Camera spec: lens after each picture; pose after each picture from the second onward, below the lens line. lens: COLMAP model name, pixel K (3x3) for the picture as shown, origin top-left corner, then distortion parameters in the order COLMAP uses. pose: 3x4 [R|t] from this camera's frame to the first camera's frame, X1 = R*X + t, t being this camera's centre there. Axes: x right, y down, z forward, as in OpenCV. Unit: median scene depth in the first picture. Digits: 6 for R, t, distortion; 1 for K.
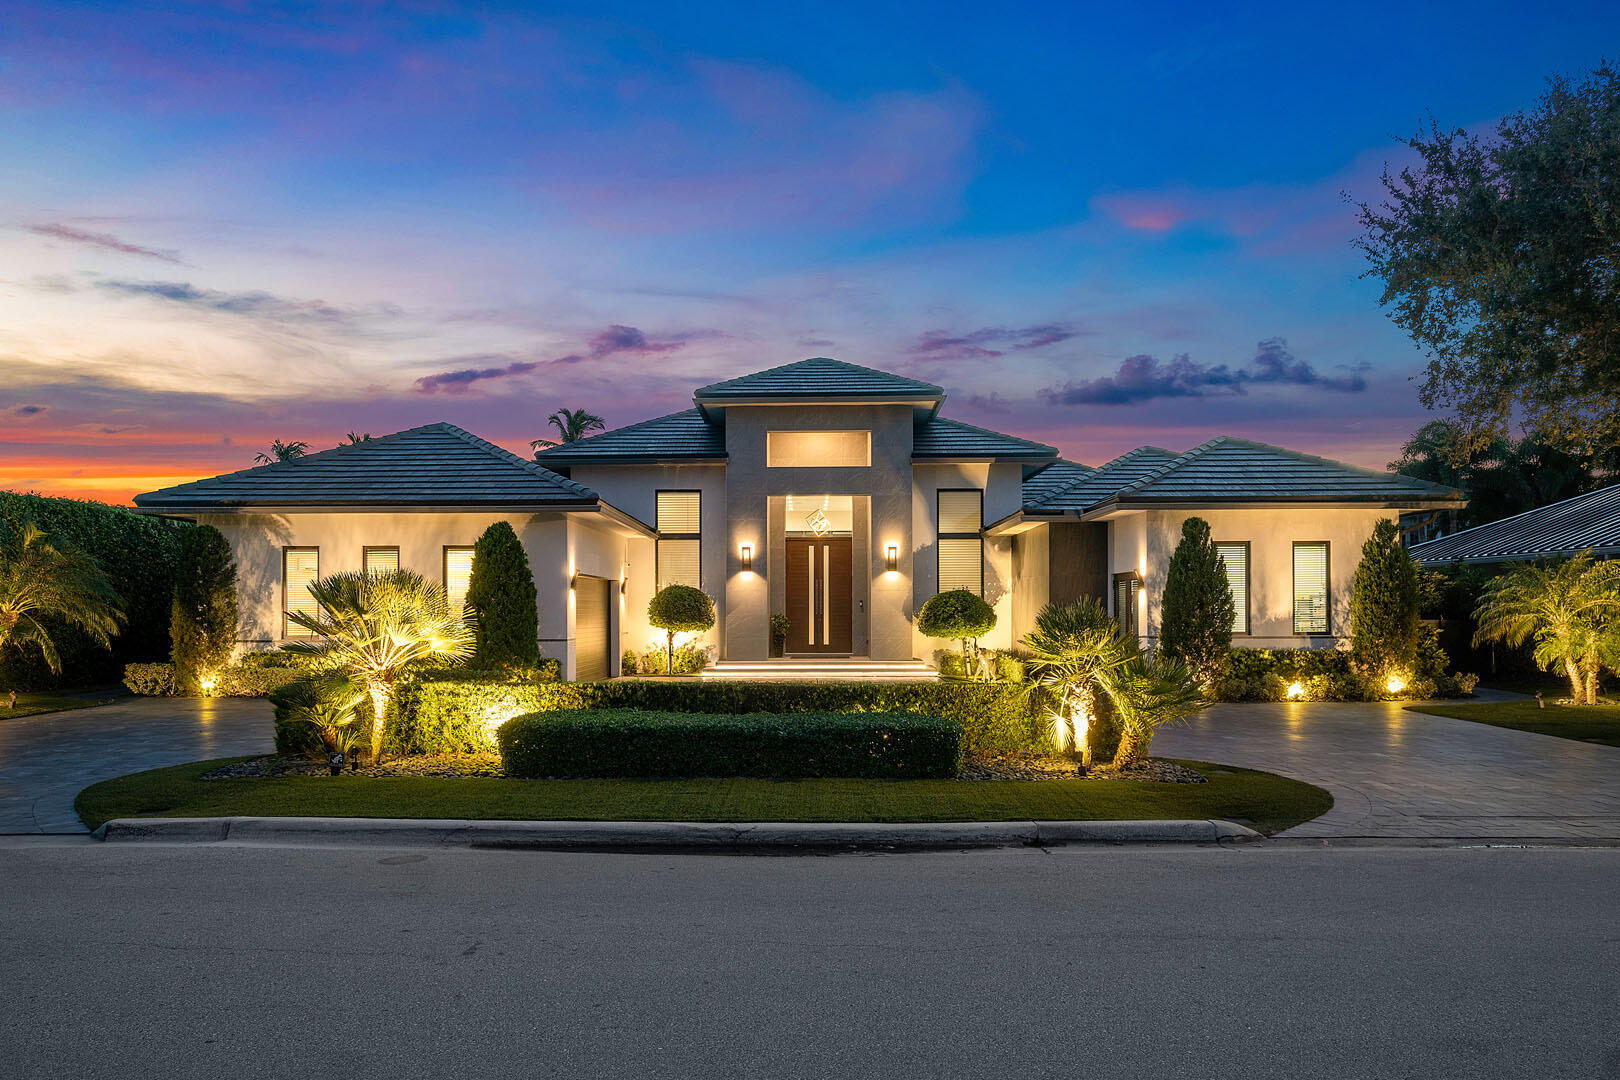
lens RADIAL K [[1046.6, 0, 803.8], [0, 1046.6, 618.2], [0, 0, 1]] dist [0.003973, 0.000858]
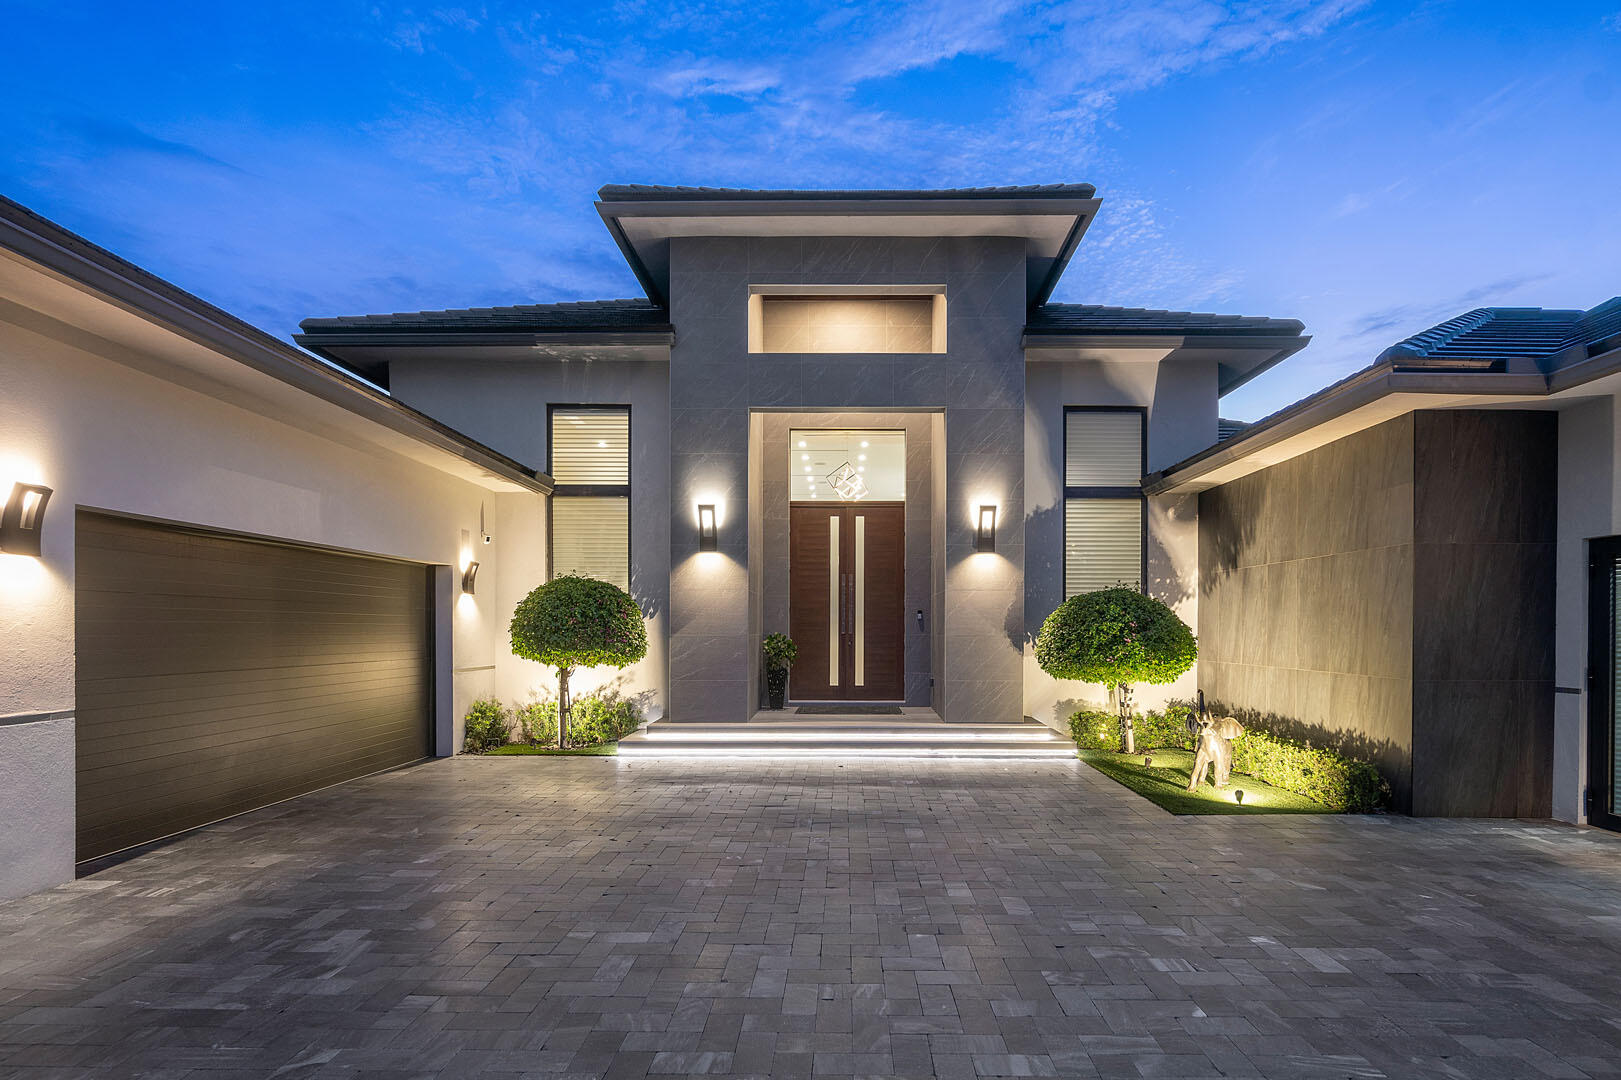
lens RADIAL K [[793.7, 0, 848.1], [0, 793.7, 631.2], [0, 0, 1]] dist [-0.002729, -0.000082]
pose [[0.999940, 0.005070, 0.009741, 0.011601], [-0.005039, 0.999982, -0.003269, -0.004252], [-0.009758, 0.003220, 0.999947, 0.604356]]
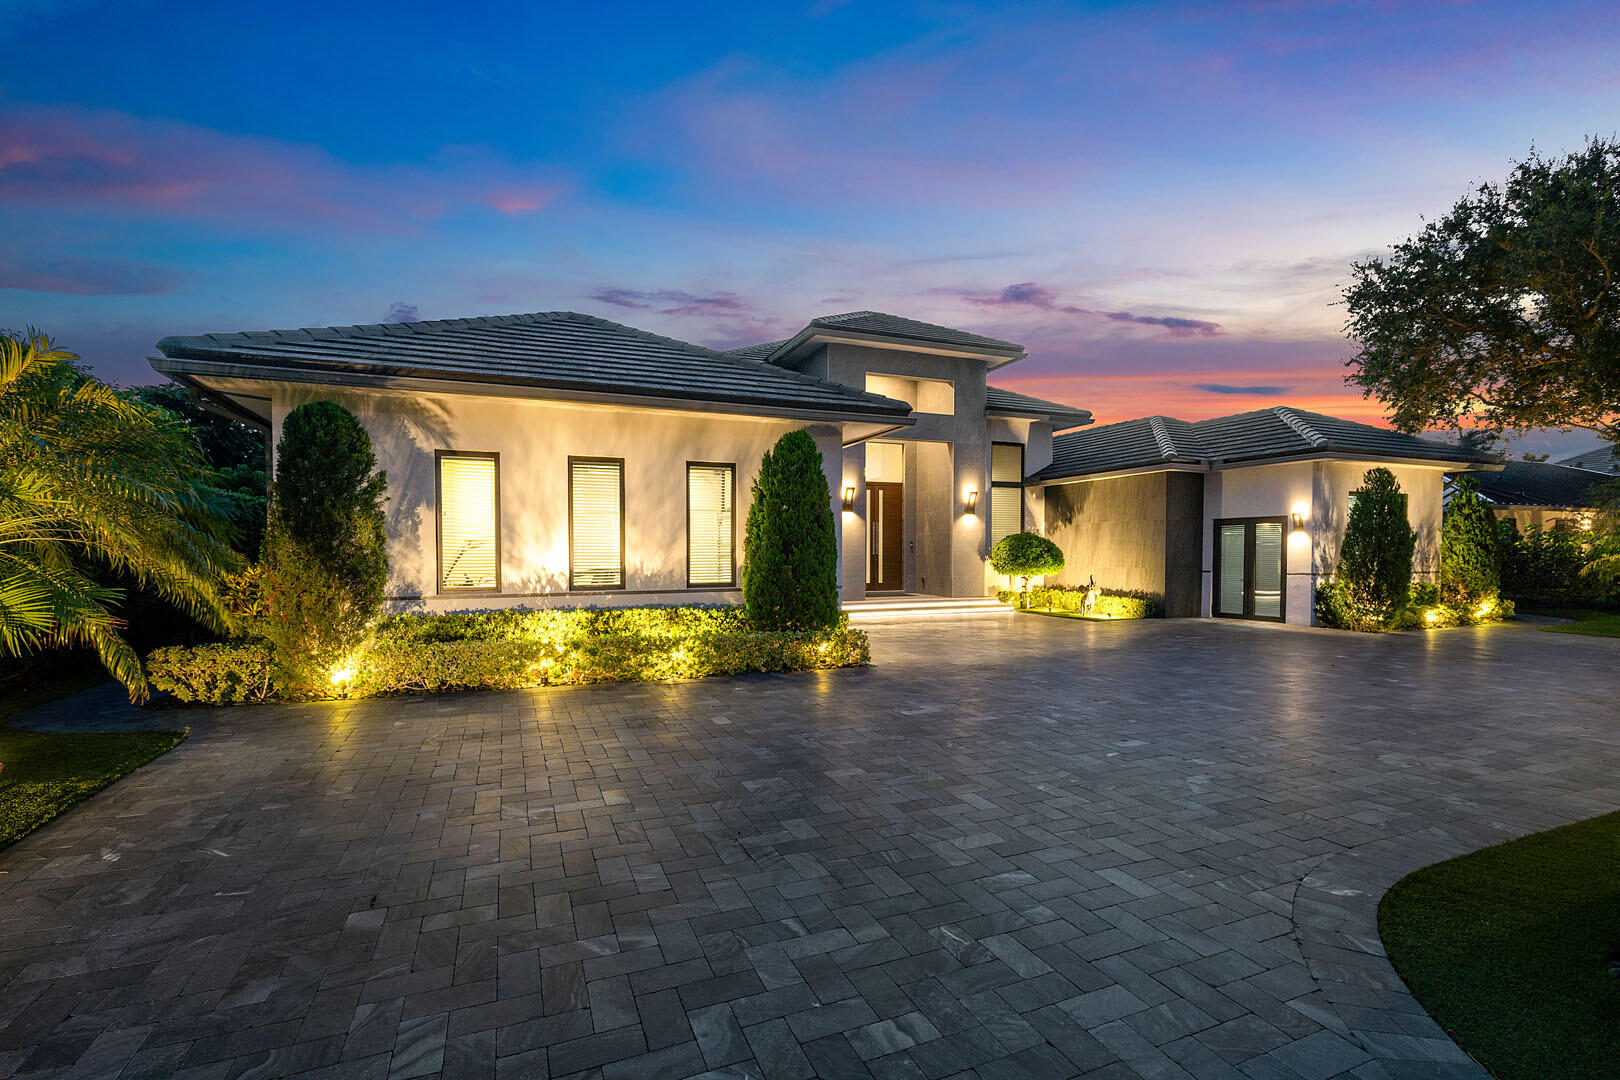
lens RADIAL K [[708.5, 0, 811.2], [0, 708.5, 577.1], [0, 0, 1]] dist [0.000376, -0.000030]
pose [[0.920354, -0.014113, 0.390832, -0.352691], [0.003526, 0.999607, 0.027794, -0.001446], [-0.391071, -0.024202, 0.920042, 0.393274]]
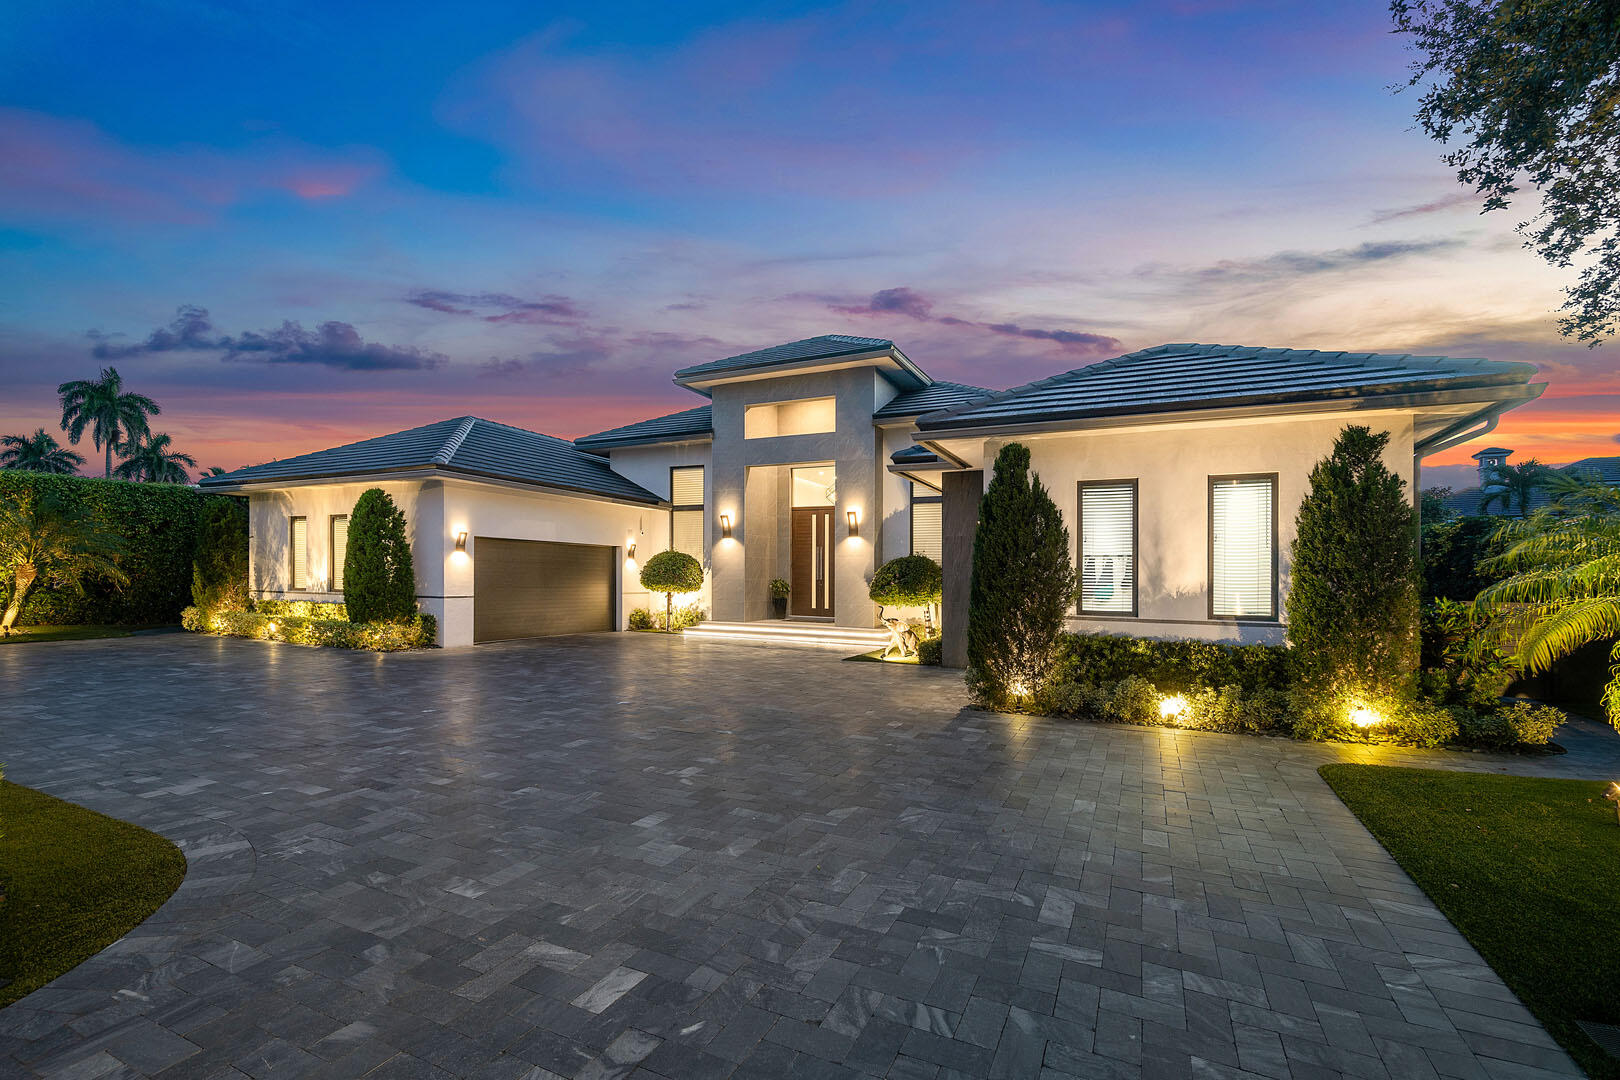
lens RADIAL K [[708.5, 0, 811.2], [0, 708.5, 577.1], [0, 0, 1]] dist [0.000376, -0.000030]
pose [[0.907774, 0.014687, -0.419202, 0.328519], [-0.018808, 0.999807, -0.005700, -0.002469], [0.419037, 0.013058, 0.907875, 0.380582]]
